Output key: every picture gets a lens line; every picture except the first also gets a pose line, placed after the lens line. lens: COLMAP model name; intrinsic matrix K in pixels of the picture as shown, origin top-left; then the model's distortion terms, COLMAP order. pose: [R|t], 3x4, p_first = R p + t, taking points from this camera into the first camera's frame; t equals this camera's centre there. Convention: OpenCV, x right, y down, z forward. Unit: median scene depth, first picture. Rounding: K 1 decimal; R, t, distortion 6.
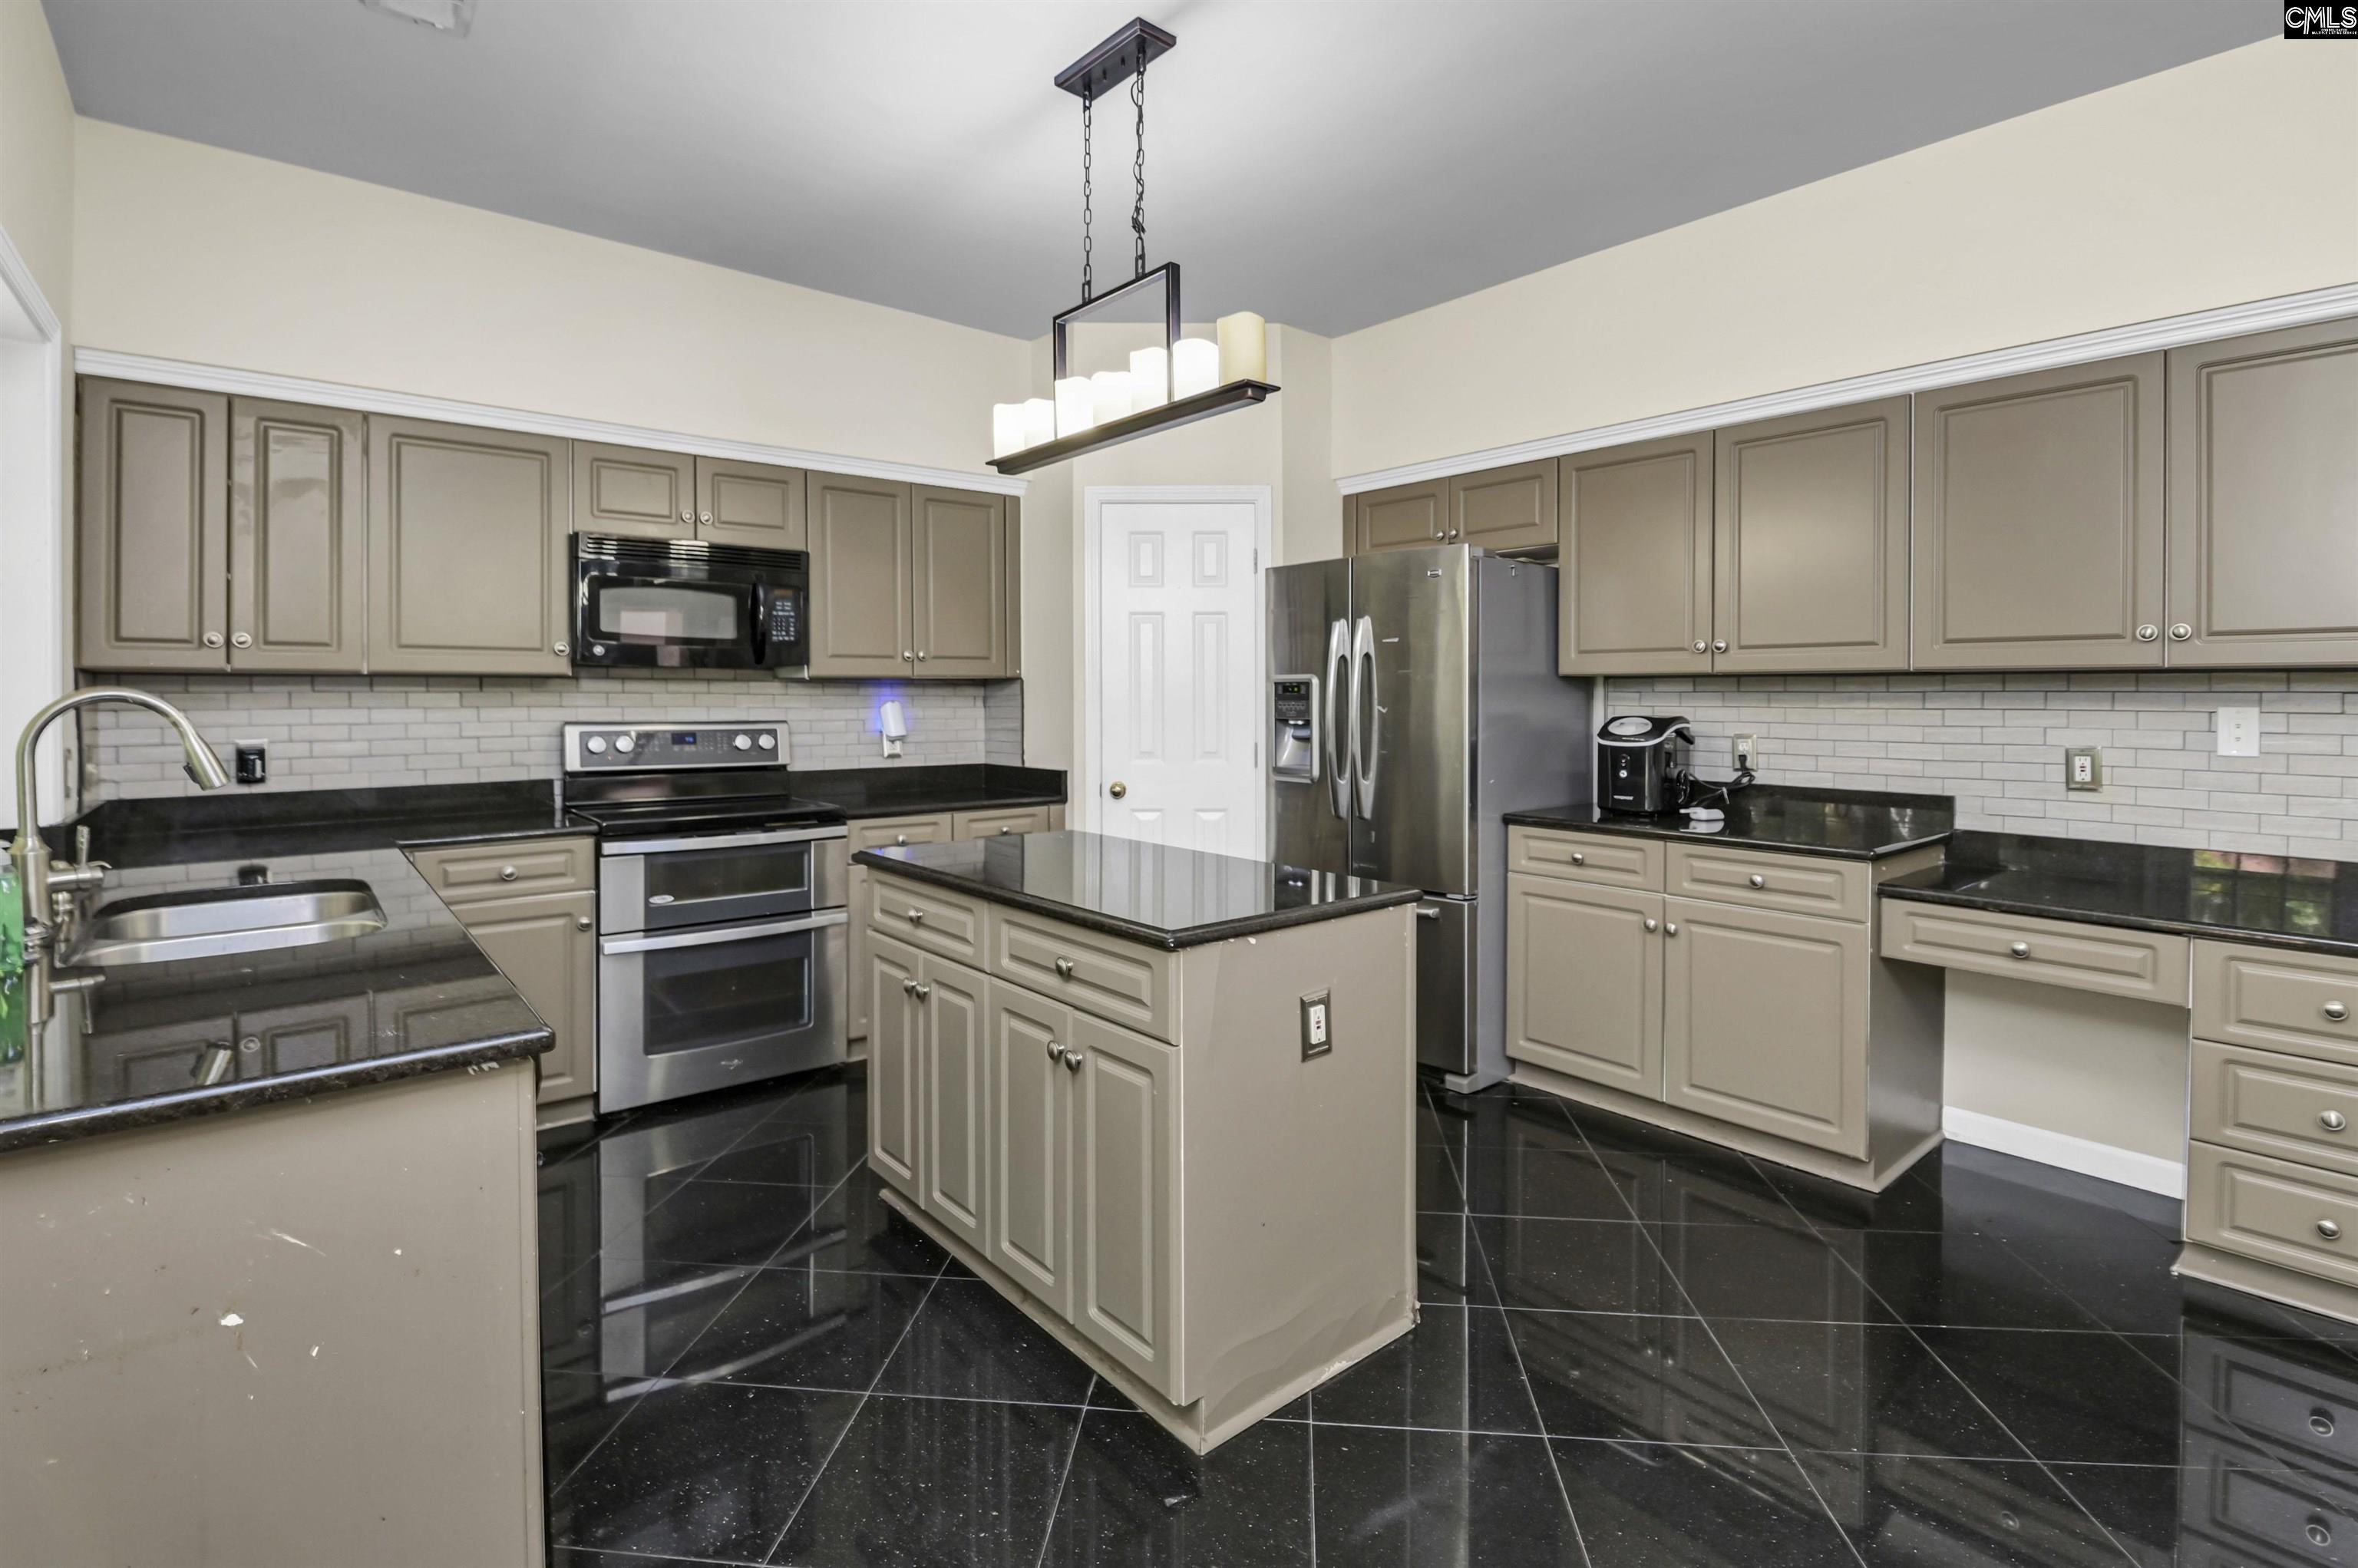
lens RADIAL K [[1179.6, 0, 1190.2], [0, 1179.6, 680.3], [0, 0, 1]] dist [0.002278, -0.005302]
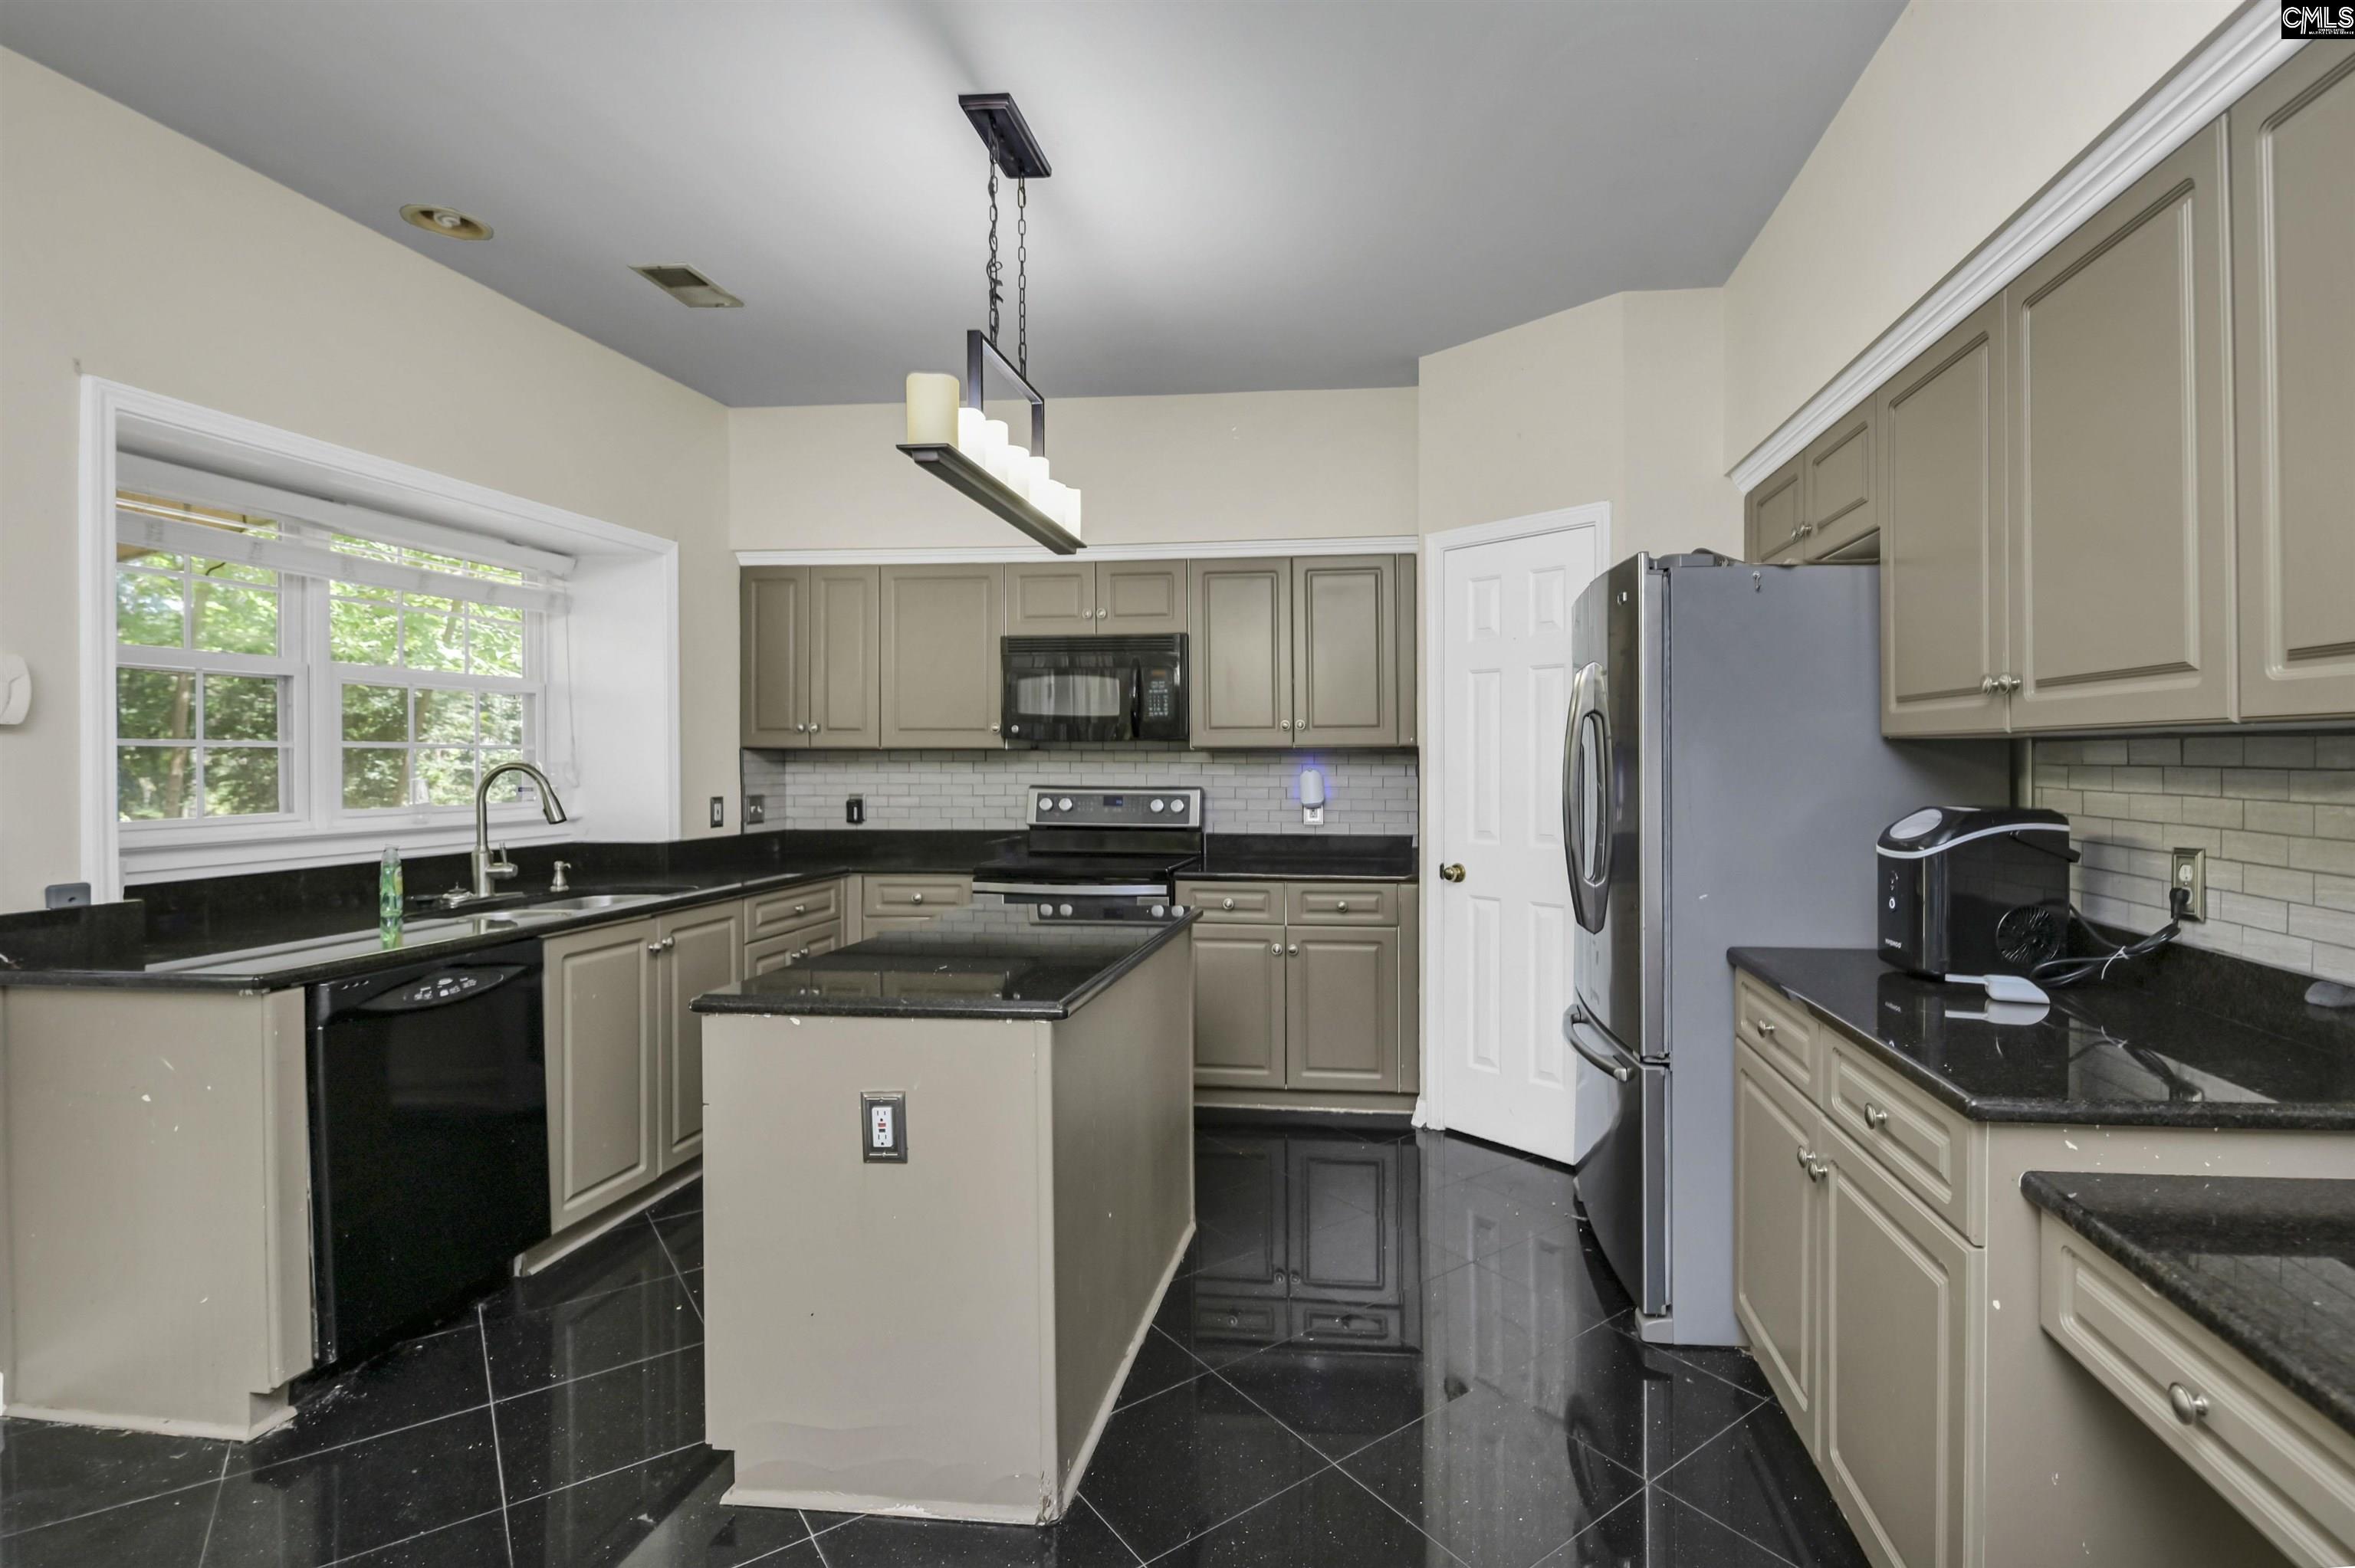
lens RADIAL K [[1178.0, 0, 1281.8], [0, 1178.0, 745.3], [0, 0, 1]] dist [0.002278, -0.005302]
pose [[0.661326, -0.008453, -0.750051, 0.631997], [0.009283, 0.999952, -0.003084, -0.001278], [0.750041, -0.004923, 0.661373, 0.390723]]
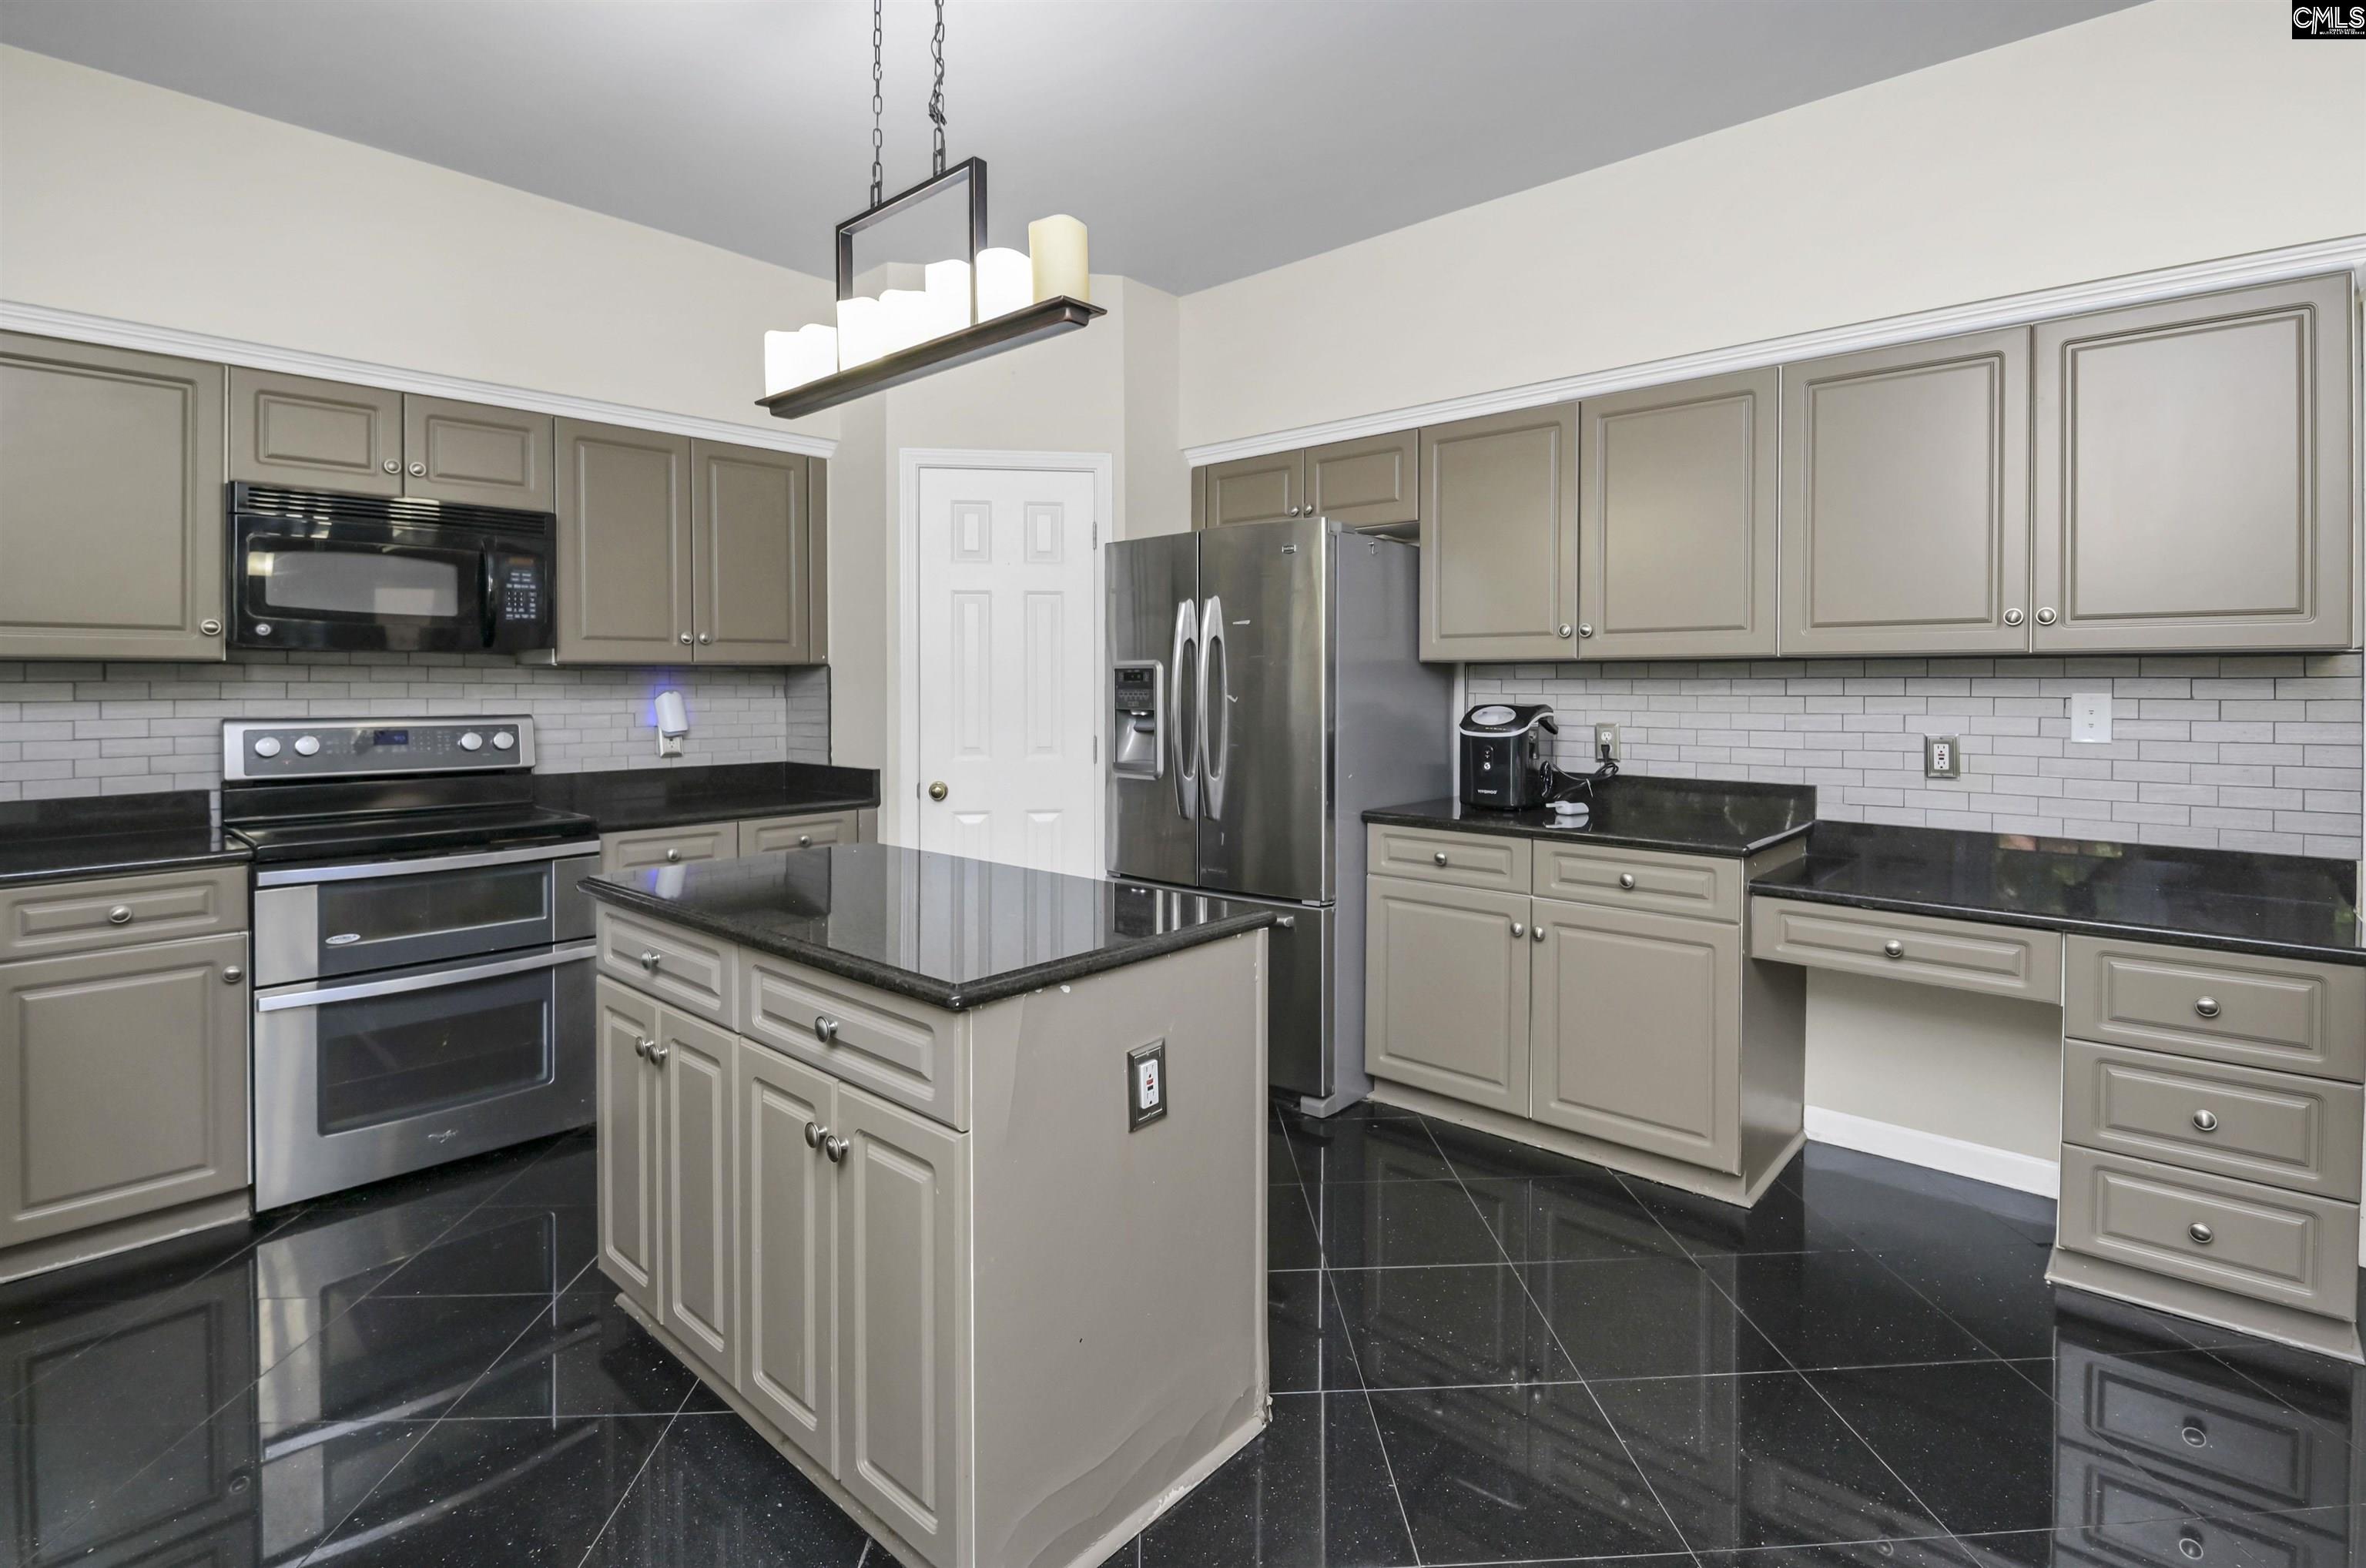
lens RADIAL K [[1183.6, 0, 1225.5], [0, 1183.6, 676.5], [0, 0, 1]] dist [0.002278, -0.005302]
pose [[0.988722, -0.001659, 0.149752, 0.023402], [0.000707, 0.999979, 0.006410, 0.002225], [-0.149759, -0.006231, 0.988703, 0.112099]]
